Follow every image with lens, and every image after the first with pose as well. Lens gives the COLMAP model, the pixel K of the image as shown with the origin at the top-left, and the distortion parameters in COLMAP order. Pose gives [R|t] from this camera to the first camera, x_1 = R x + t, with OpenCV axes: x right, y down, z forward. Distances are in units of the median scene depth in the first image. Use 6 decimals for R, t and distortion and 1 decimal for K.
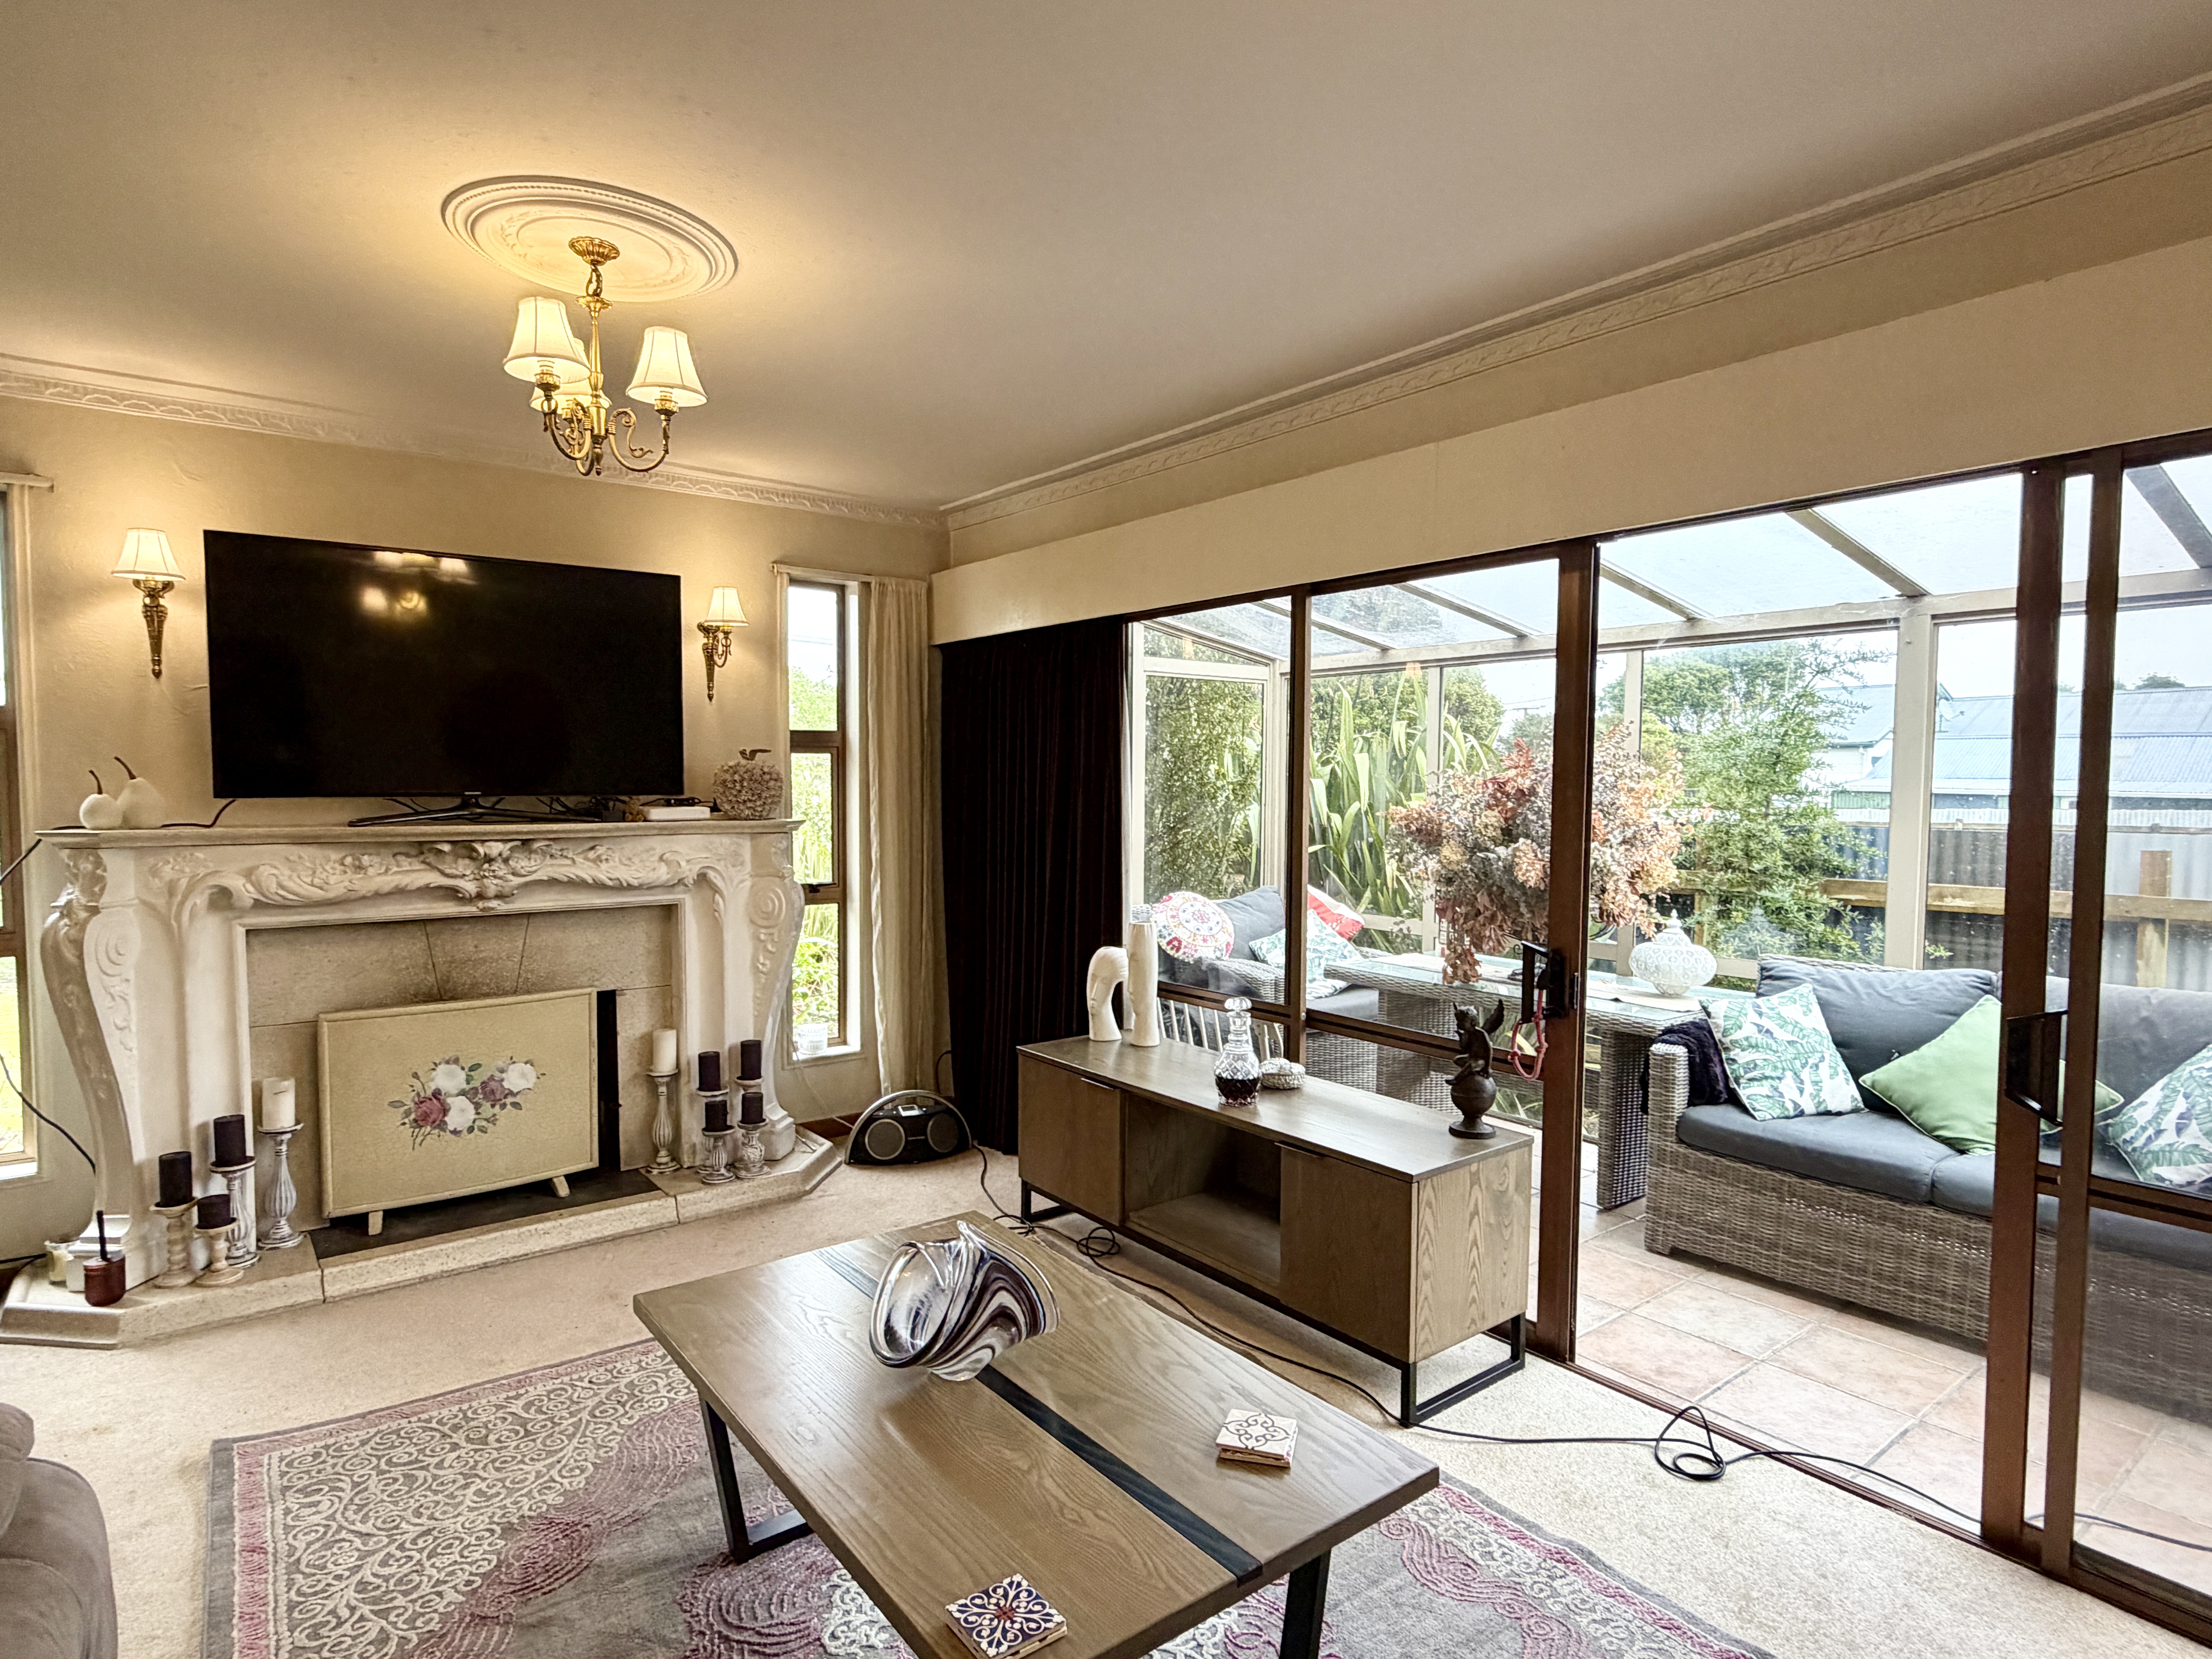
lens RADIAL K [[1164.3, 0, 1110.7], [0, 1164.3, 840.0], [0, 0, 1]] dist [-0.004943, -0.002540]
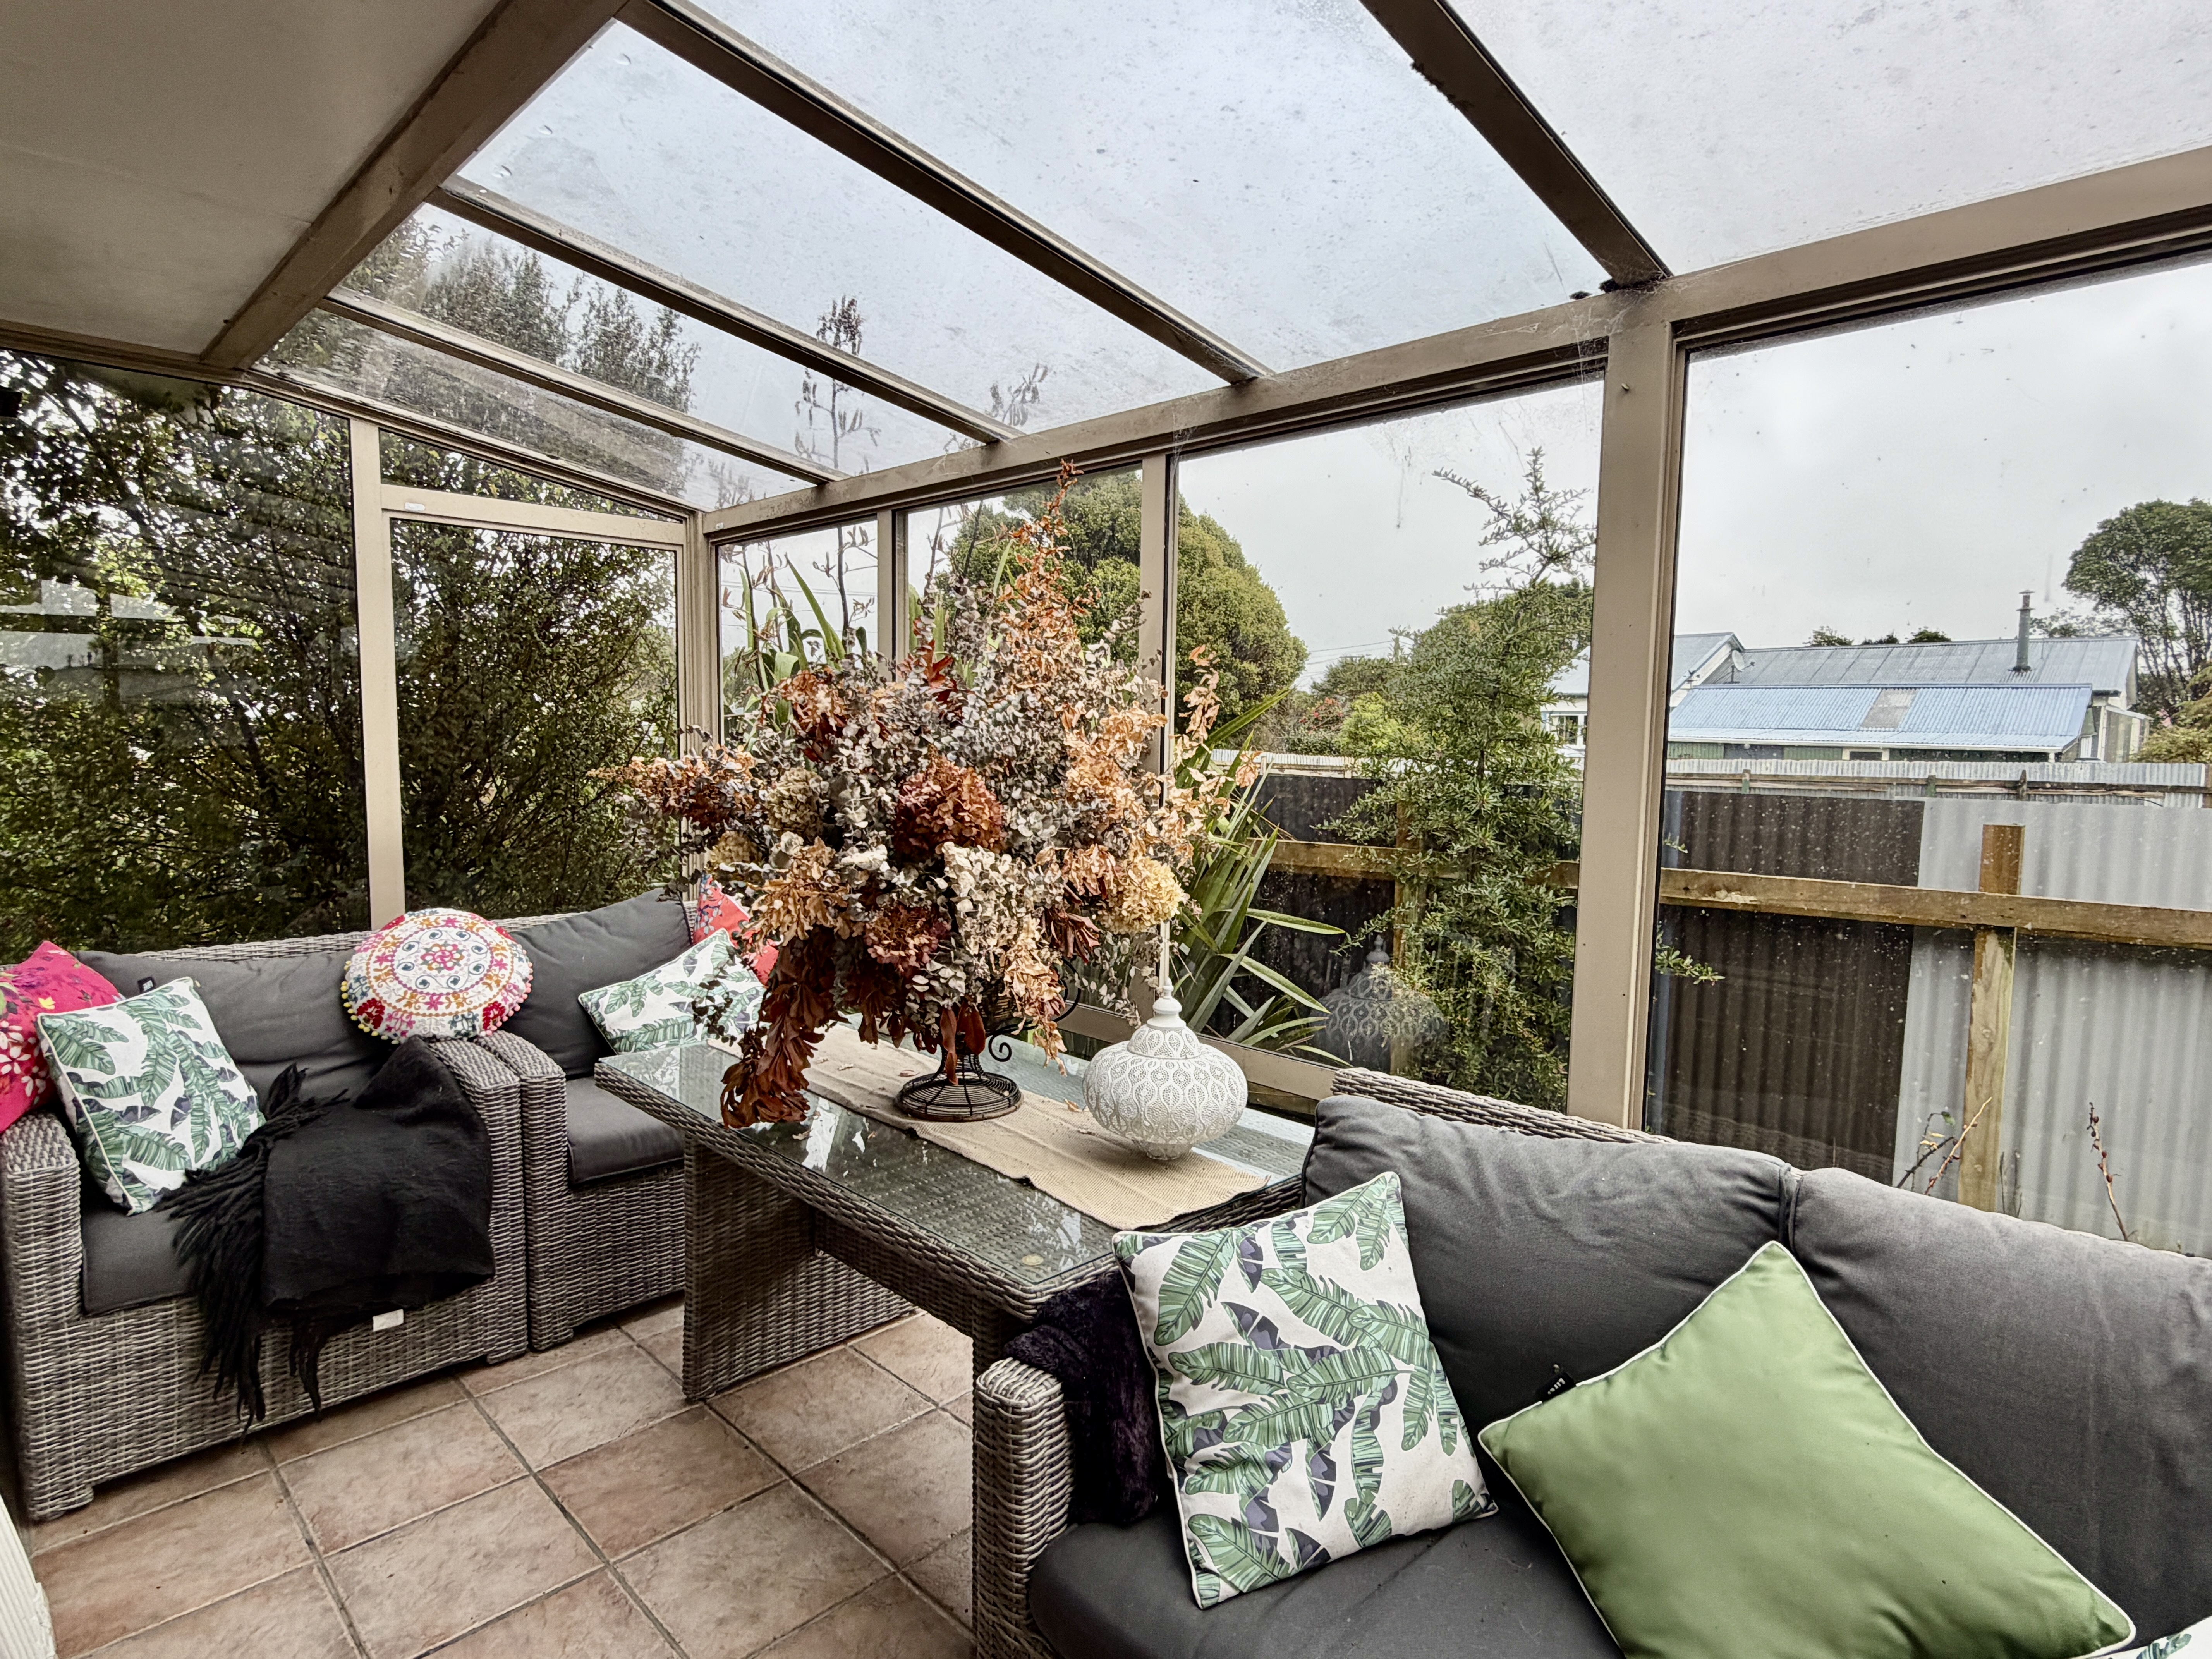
lens RADIAL K [[1164.3, 0, 1108.5], [0, 1164.3, 827.7], [0, 0, 1]] dist [-0.004943, -0.002540]
pose [[0.991713, -0.003666, 0.128420, 0.452612], [-0.000855, 0.999382, 0.035137, -0.020246], [-0.128469, -0.034955, 0.991097, 0.604366]]
